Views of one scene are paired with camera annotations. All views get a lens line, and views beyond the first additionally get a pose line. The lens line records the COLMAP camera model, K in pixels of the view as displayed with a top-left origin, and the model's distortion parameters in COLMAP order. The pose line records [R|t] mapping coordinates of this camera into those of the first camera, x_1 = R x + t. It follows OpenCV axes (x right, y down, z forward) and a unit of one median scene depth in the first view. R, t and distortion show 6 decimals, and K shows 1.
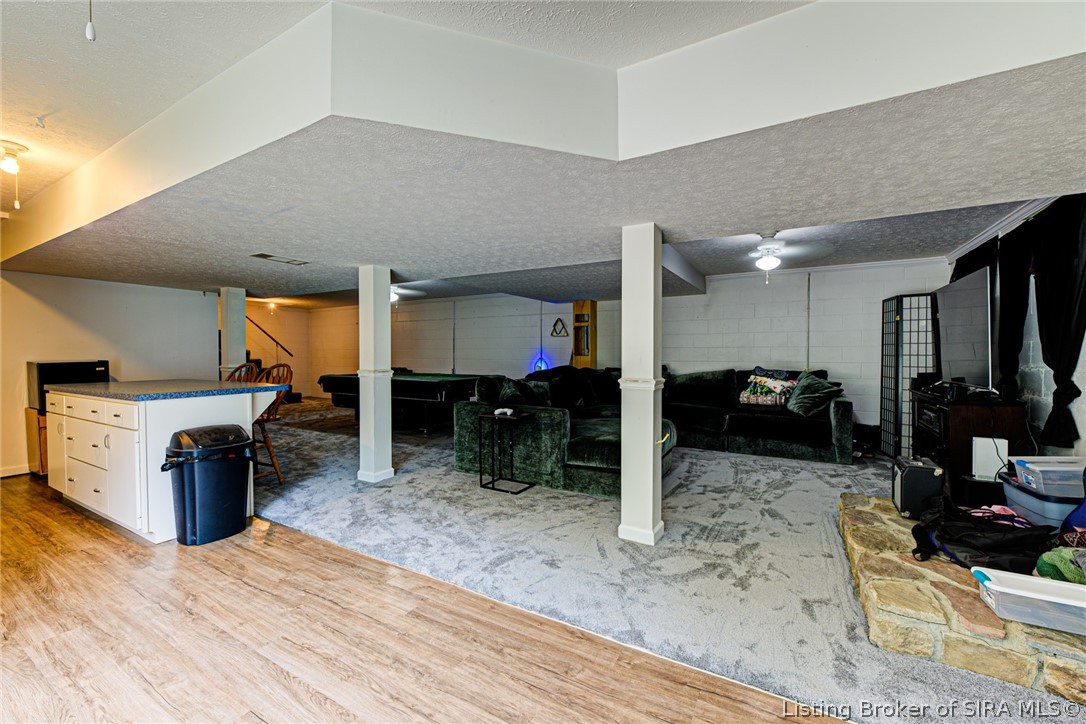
lens RADIAL K [[431.7, 0, 543.5], [0, 431.7, 363.6], [0, 0, 1]] dist [-0.003092, 0.001020]
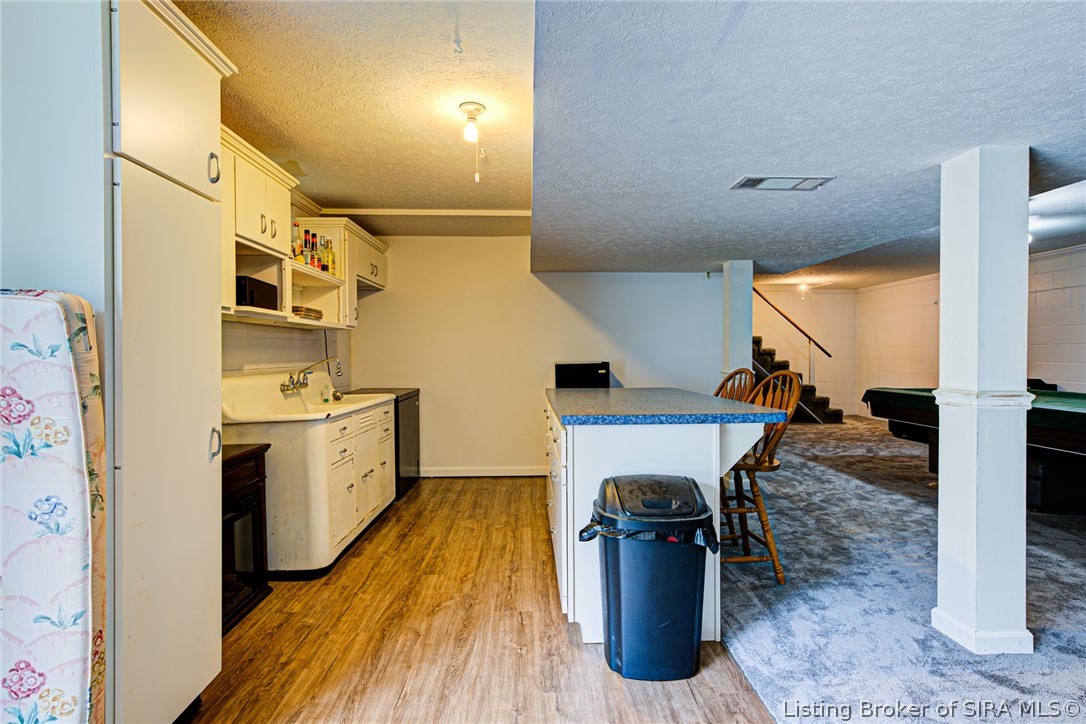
lens RADIAL K [[548.2, 0, 538.0], [0, 548.2, 361.2], [0, 0, 1]] dist [0.000741, 0.003823]
pose [[0.510864, 0.008198, -0.859622, -0.159733], [-0.015186, 0.999885, 0.000510, -0.008934], [0.859527, 0.012794, 0.510929, 0.374369]]
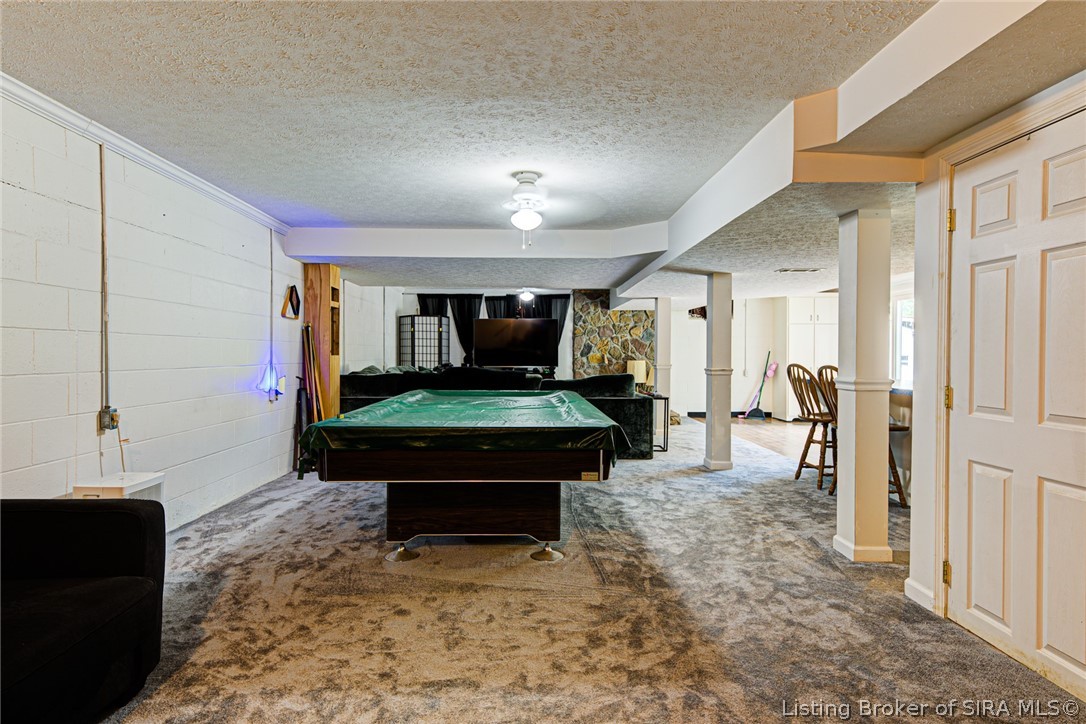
lens RADIAL K [[594.0, 0, 543.8], [0, 594.0, 359.8], [0, 0, 1]] dist [0.012369, -0.000157]
pose [[-0.512440, -0.007474, 0.858691, -1.549871], [0.022316, 0.999509, 0.022017, -0.049556], [-0.858433, 0.030445, -0.512021, 2.258835]]
